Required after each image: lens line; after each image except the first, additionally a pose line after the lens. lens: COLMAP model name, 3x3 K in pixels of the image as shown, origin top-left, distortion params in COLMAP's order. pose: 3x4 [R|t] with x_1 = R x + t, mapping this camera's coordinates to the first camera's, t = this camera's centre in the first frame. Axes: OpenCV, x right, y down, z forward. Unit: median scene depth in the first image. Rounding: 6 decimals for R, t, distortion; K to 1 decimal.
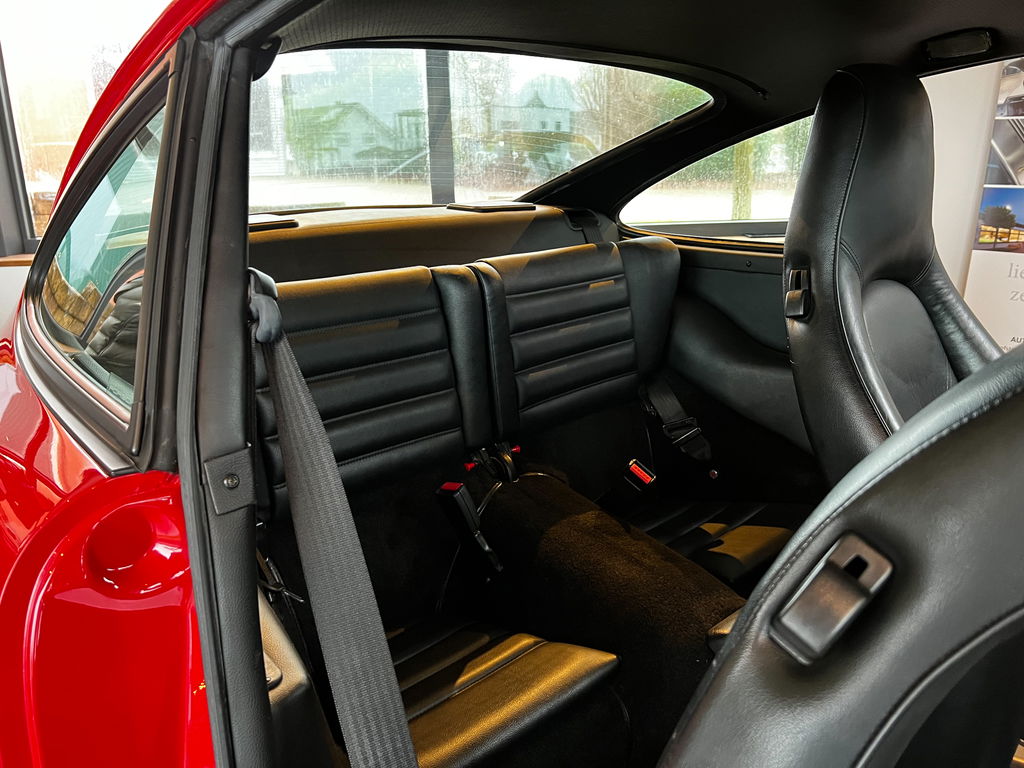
lens RADIAL K [[771.9, 0, 505.7], [0, 771.9, 383.3], [0, 0, 1]] dist [0.013189, -0.023224]
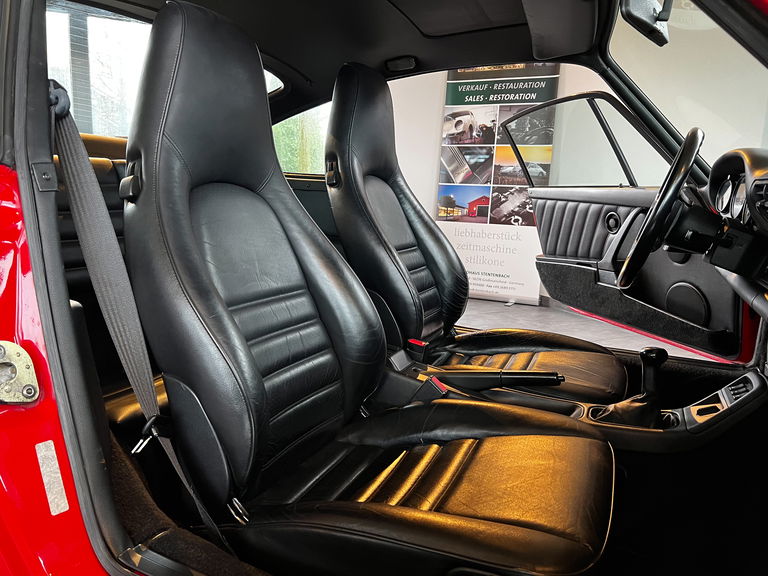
lens RADIAL K [[578.9, 0, 385.1], [0, 578.9, 286.7], [0, 0, 1]] dist [0.013189, -0.023224]
pose [[0.909513, -0.012307, 0.415494, -0.030903], [0.056597, 0.993919, -0.094450, 0.091937], [-0.411805, 0.109419, 0.904679, -0.097240]]
